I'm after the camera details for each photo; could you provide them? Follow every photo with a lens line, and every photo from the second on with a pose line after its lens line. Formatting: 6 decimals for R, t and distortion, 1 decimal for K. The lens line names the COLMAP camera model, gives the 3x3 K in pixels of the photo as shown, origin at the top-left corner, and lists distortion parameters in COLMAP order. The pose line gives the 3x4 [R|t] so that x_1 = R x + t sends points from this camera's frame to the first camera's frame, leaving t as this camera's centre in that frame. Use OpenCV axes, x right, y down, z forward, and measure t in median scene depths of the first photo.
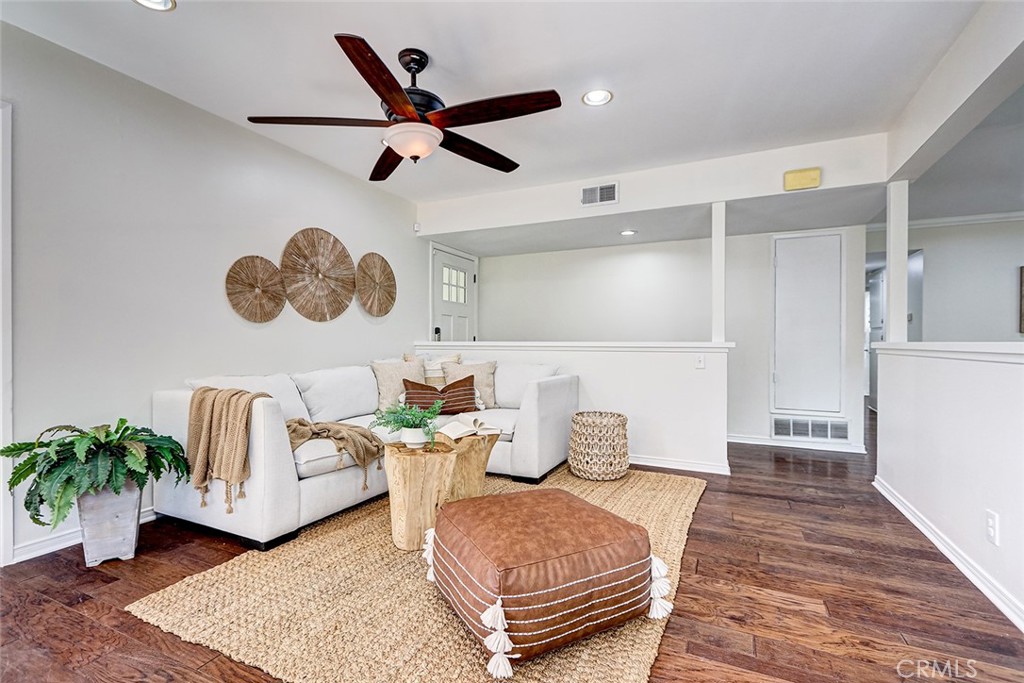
lens RADIAL K [[467.3, 0, 500.3], [0, 467.3, 341.8], [0, 0, 1]] dist [0.002232, -0.001738]
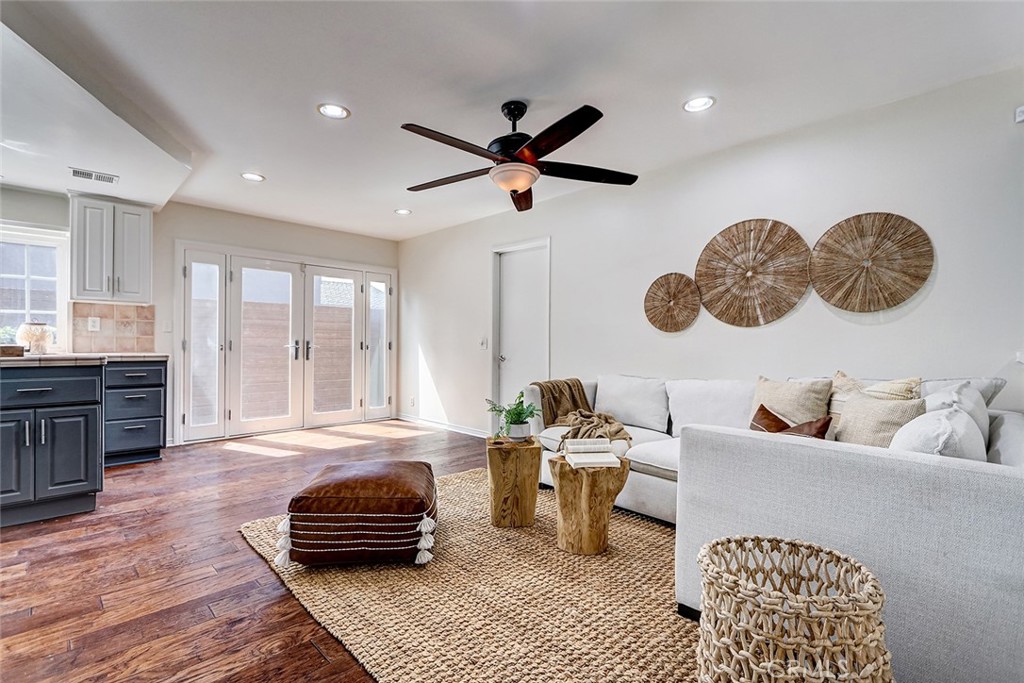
lens RADIAL K [[467.3, 0, 502.3], [0, 467.3, 341.5], [0, 0, 1]] dist [0.002232, -0.001738]
pose [[-0.339701, -0.009452, -0.940486, 0.659131], [-0.007864, 0.999943, -0.007210, -0.007592], [0.940501, 0.004947, -0.339756, 0.977973]]
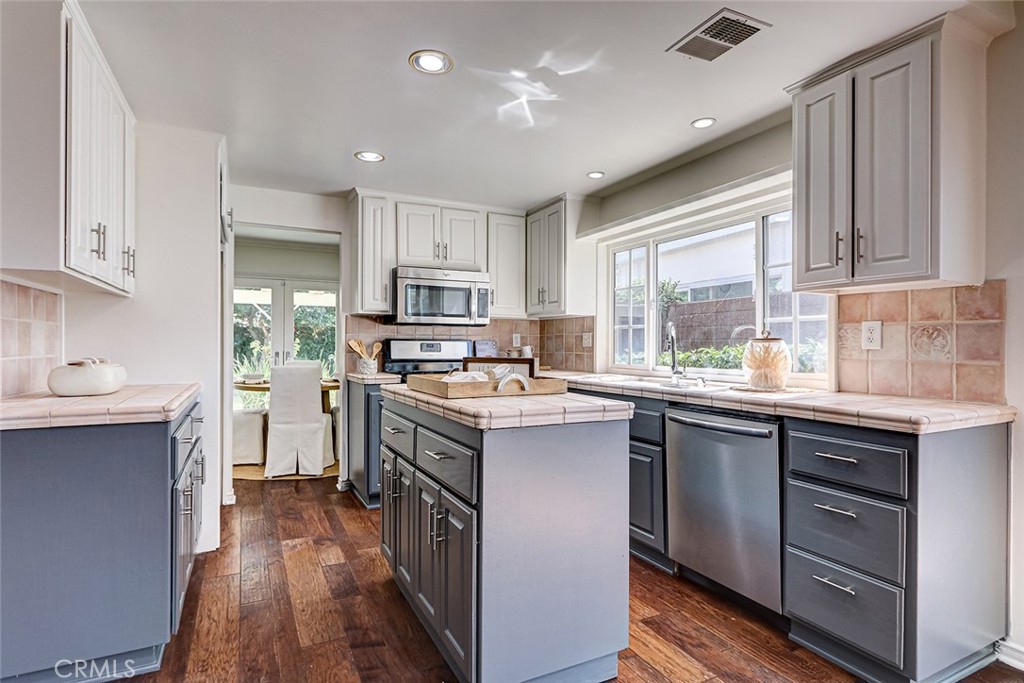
lens RADIAL K [[515.6, 0, 504.0], [0, 515.6, 345.2], [0, 0, 1]] dist [-0.001205, -0.000224]
pose [[-0.790682, -0.006994, 0.612187, -0.202297], [-0.007406, 0.999971, 0.001858, -0.040541], [-0.612182, -0.003065, -0.790711, 0.334779]]
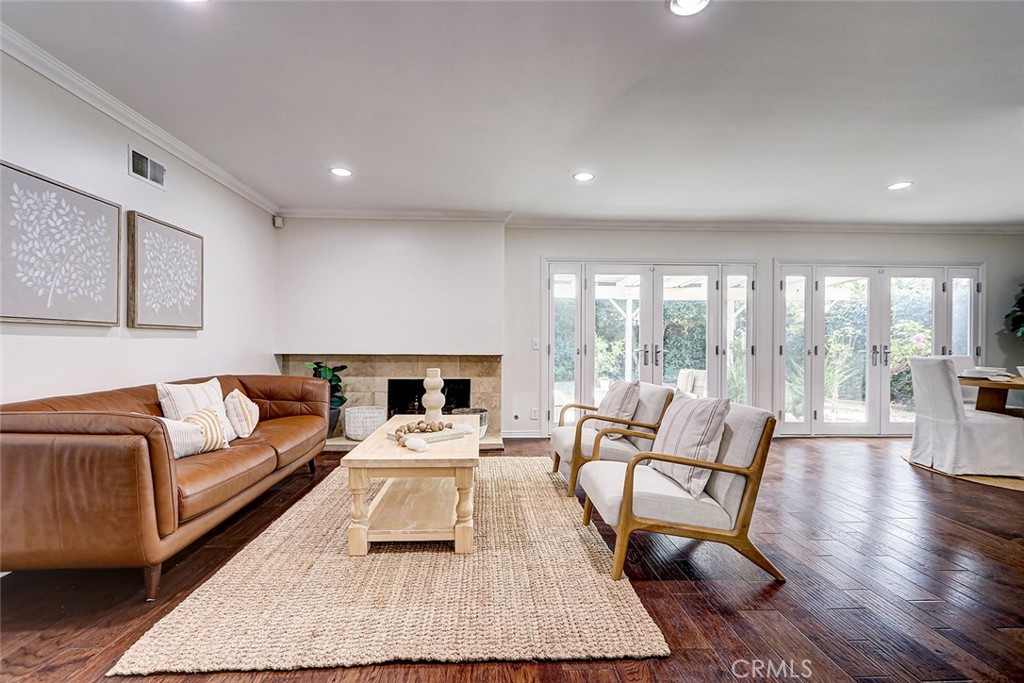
lens RADIAL K [[467.3, 0, 505.3], [0, 467.3, 342.7], [0, 0, 1]] dist [0.002232, -0.001738]
pose [[-0.473894, -0.005385, 0.880566, 0.848952], [-0.006740, 0.999974, 0.002487, -0.008127], [-0.880556, -0.004757, -0.473918, 1.225768]]
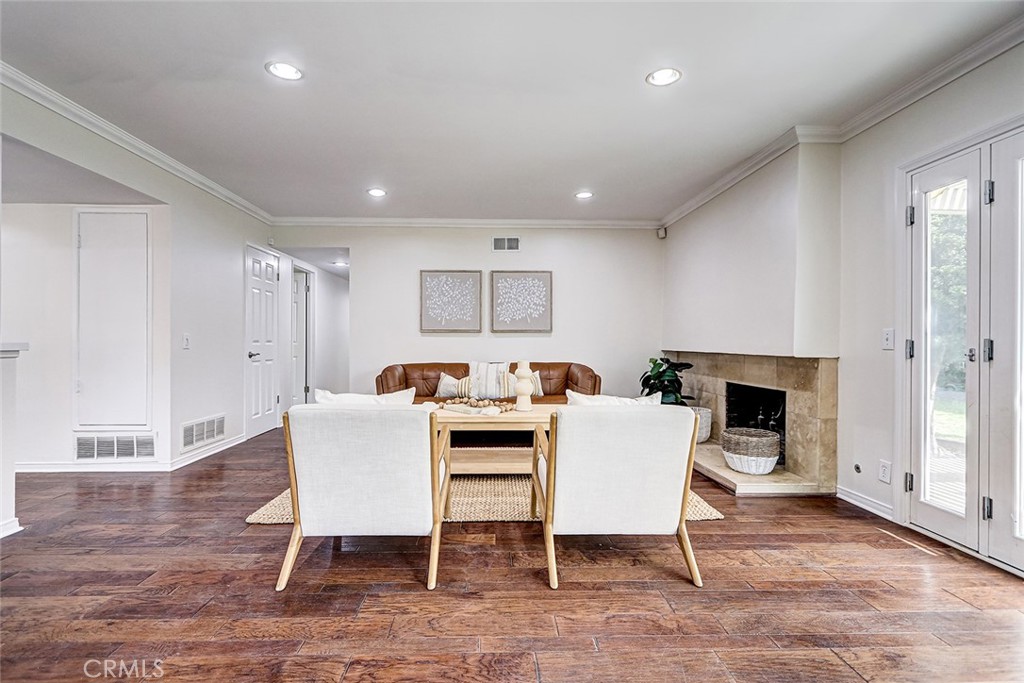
lens RADIAL K [[467.3, 0, 498.6], [0, 467.3, 342.6], [0, 0, 1]] dist [0.002232, -0.001738]
pose [[0.888850, -0.002376, 0.458193, 1.204956], [0.001413, 0.999996, 0.002445, 0.003627], [-0.458197, -0.001526, 0.888849, -0.040407]]
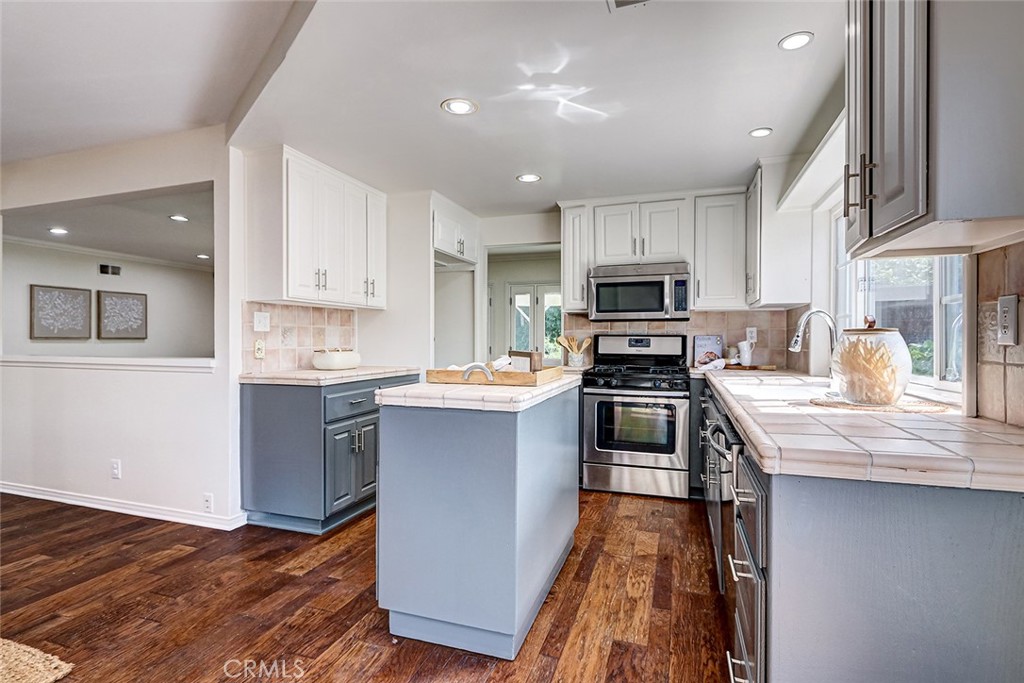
lens RADIAL K [[515.6, 0, 502.9], [0, 515.6, 341.3], [0, 0, 1]] dist [-0.001205, -0.000224]
pose [[-0.111343, -0.006945, 0.993758, -0.517566], [-0.004540, 0.999969, 0.006480, -0.042206], [-0.993772, -0.003790, -0.111371, -0.090457]]
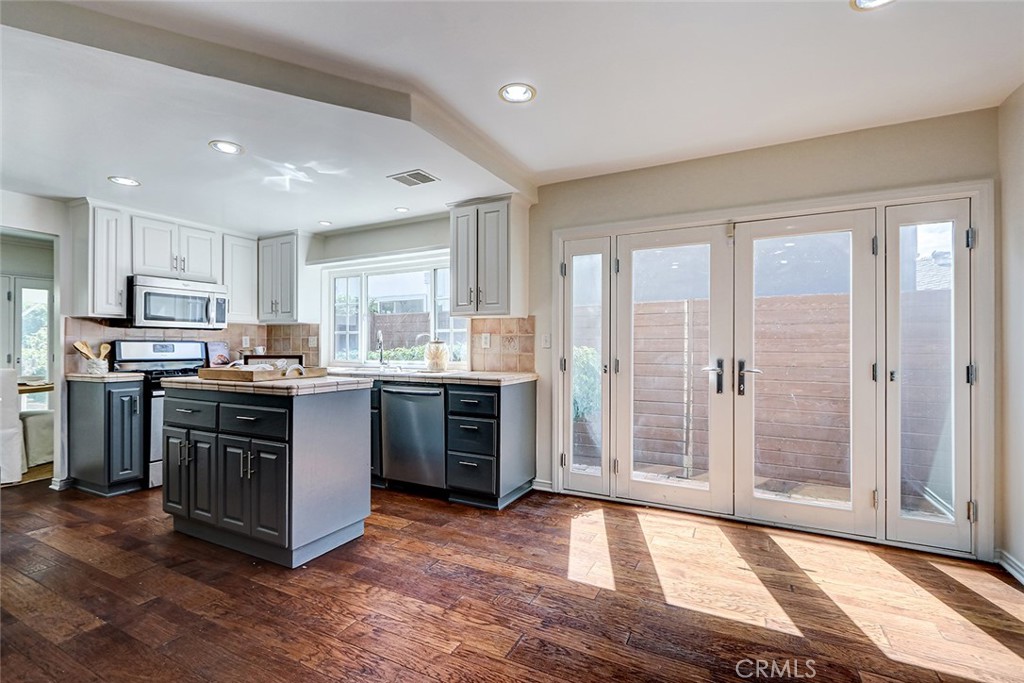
lens RADIAL K [[467.3, 0, 501.0], [0, 467.3, 341.6], [0, 0, 1]] dist [0.002232, -0.001738]
pose [[-0.999226, -0.004901, 0.039023, -0.254032], [-0.005254, 0.999946, -0.008942, -0.043047], [-0.038977, -0.009140, -0.999198, 0.688813]]
